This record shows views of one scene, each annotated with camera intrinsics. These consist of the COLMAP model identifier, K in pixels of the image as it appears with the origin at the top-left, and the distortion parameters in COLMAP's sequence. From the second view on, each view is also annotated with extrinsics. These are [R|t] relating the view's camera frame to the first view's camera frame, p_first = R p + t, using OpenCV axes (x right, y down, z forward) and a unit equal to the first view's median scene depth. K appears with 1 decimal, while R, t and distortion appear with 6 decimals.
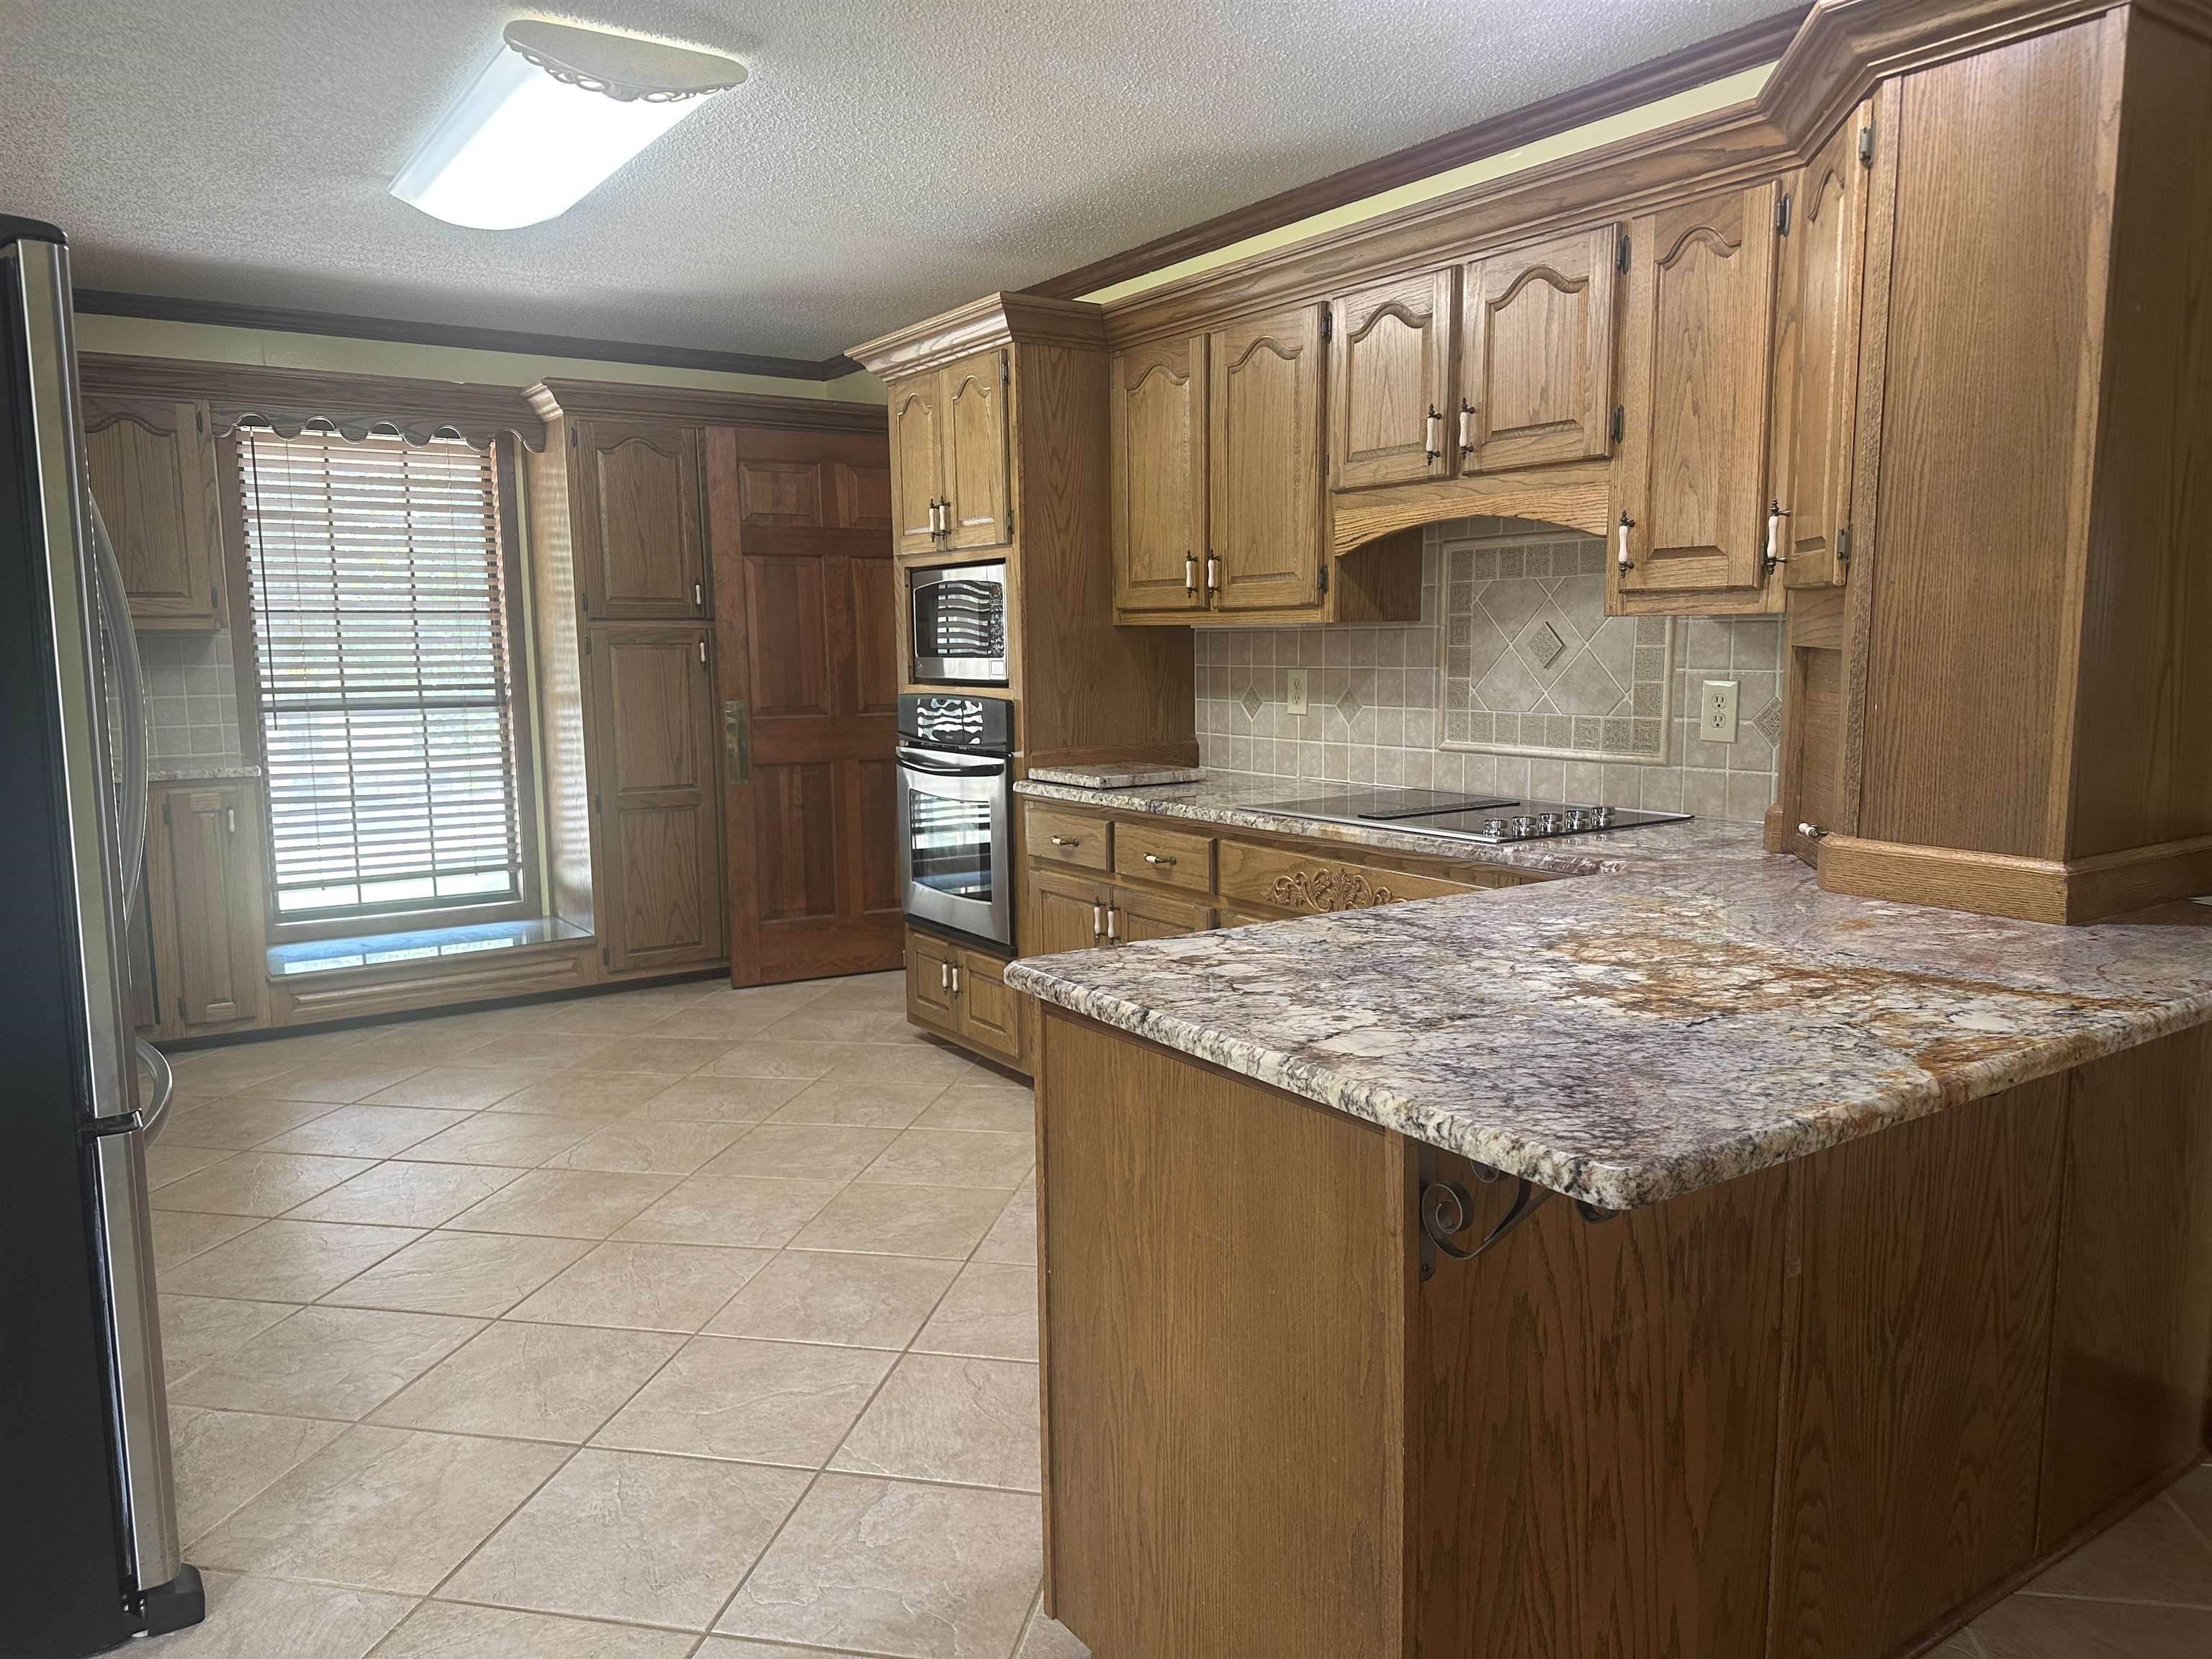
lens RADIAL K [[1532.5, 0, 1110.4], [0, 1532.5, 845.5], [0, 0, 1]] dist [0.095825, -0.168188]
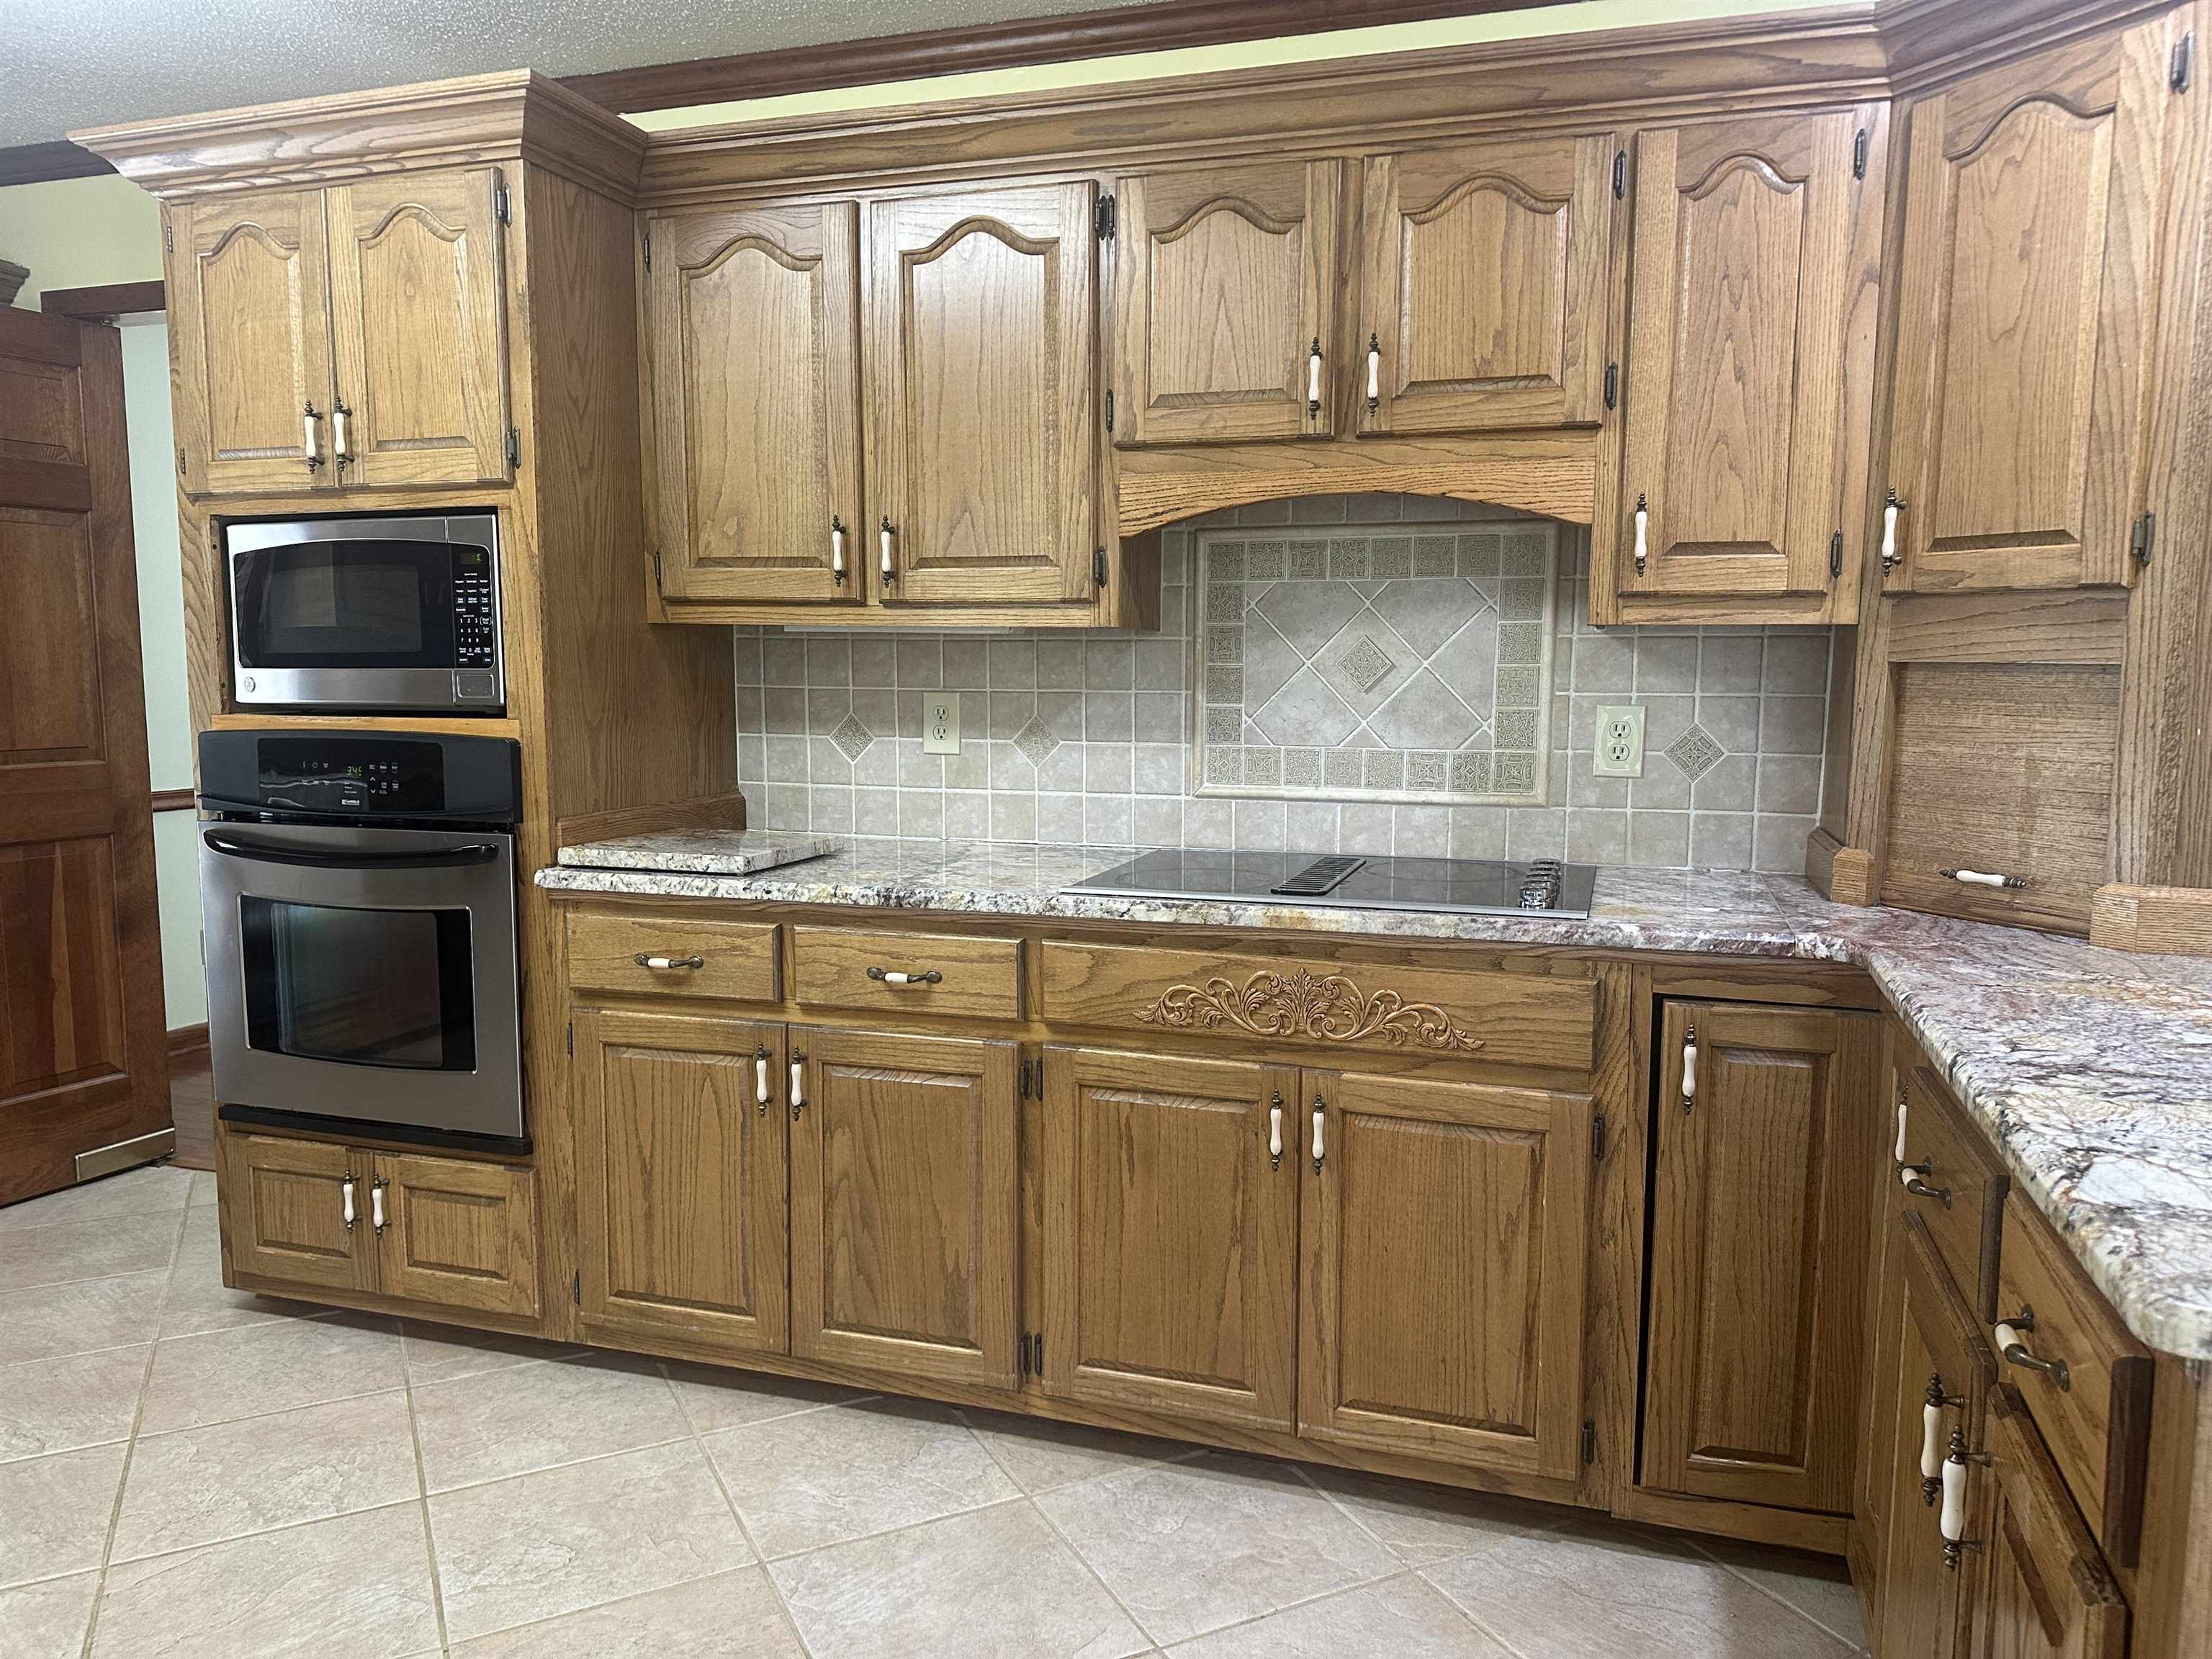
lens RADIAL K [[1529.7, 0, 1193.4], [0, 1529.7, 827.6], [0, 0, 1]] dist [0.097419, -0.155452]
pose [[0.784602, -0.046557, 0.618249, -0.286360], [0.068479, 0.997583, -0.011783, -0.040053], [-0.616206, 0.051582, 0.785894, 0.422778]]
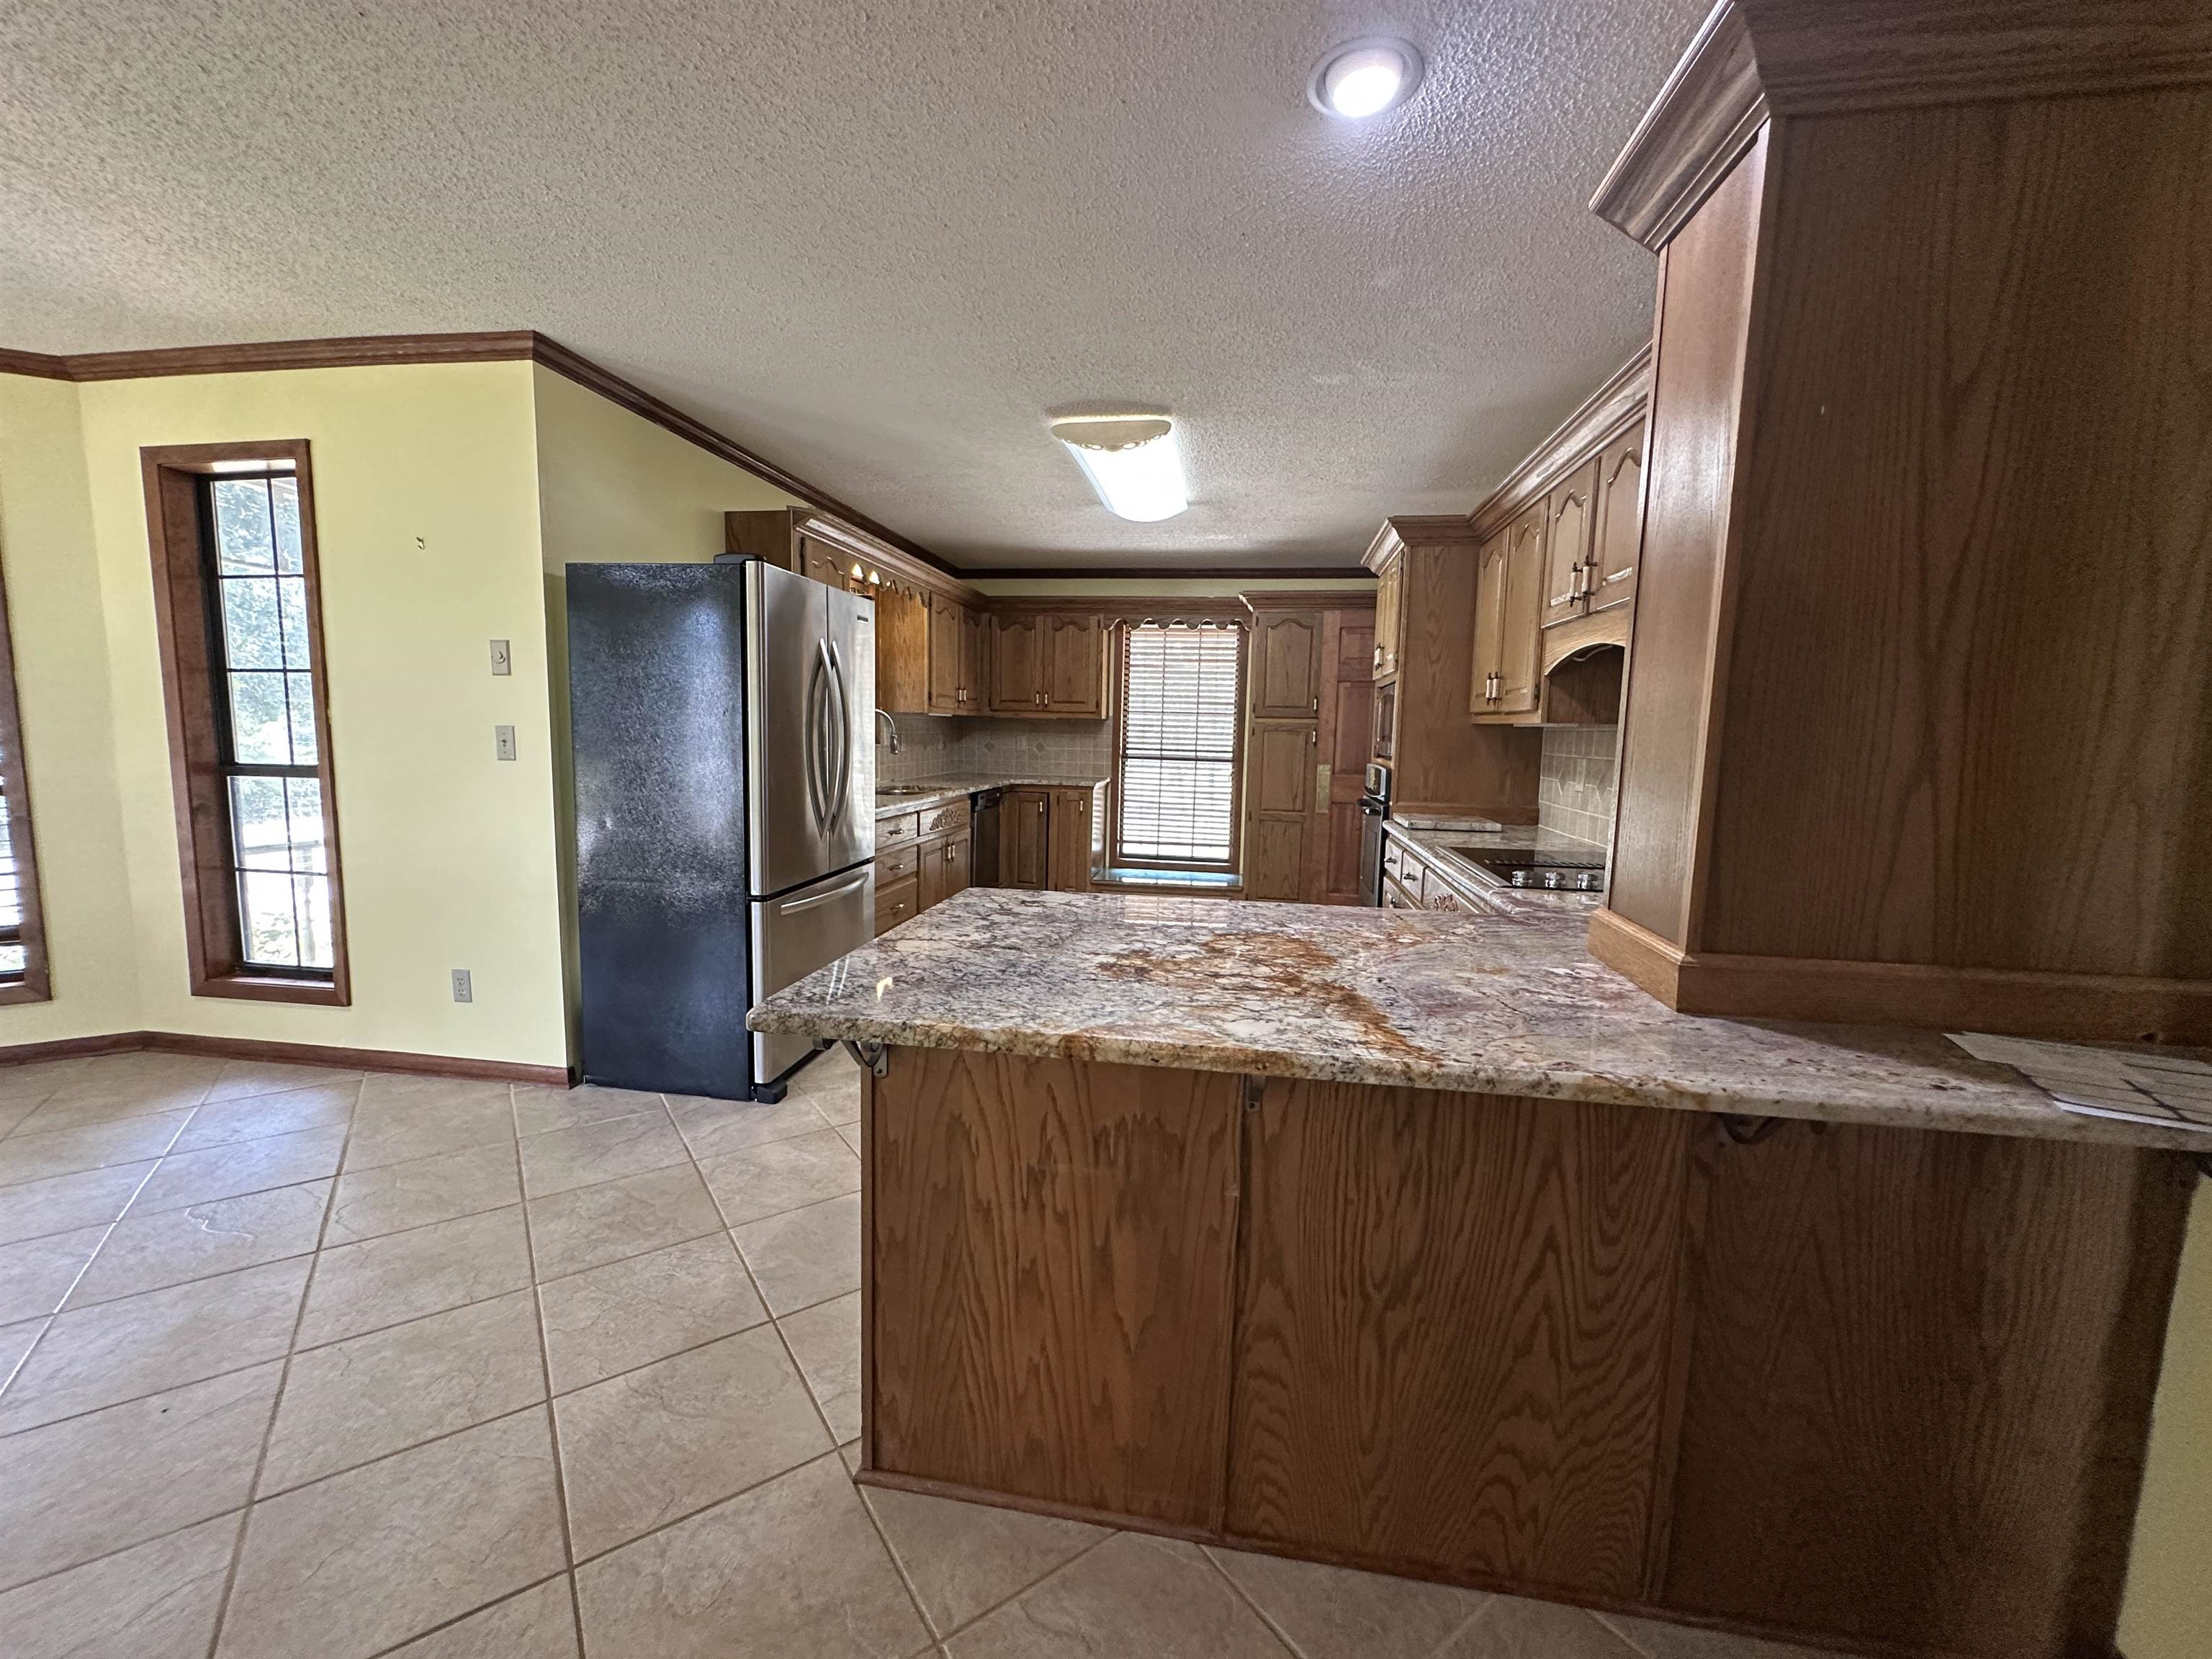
lens RADIAL K [[877.3, 0, 1106.0], [0, 877.3, 829.5], [0, 0, 1]] dist [-0.001854, -0.000141]
pose [[0.726948, 0.104491, -0.678696, 0.415815], [-0.121858, 0.992298, 0.022251, -0.020905], [0.675794, 0.066529, 0.734082, 0.170115]]
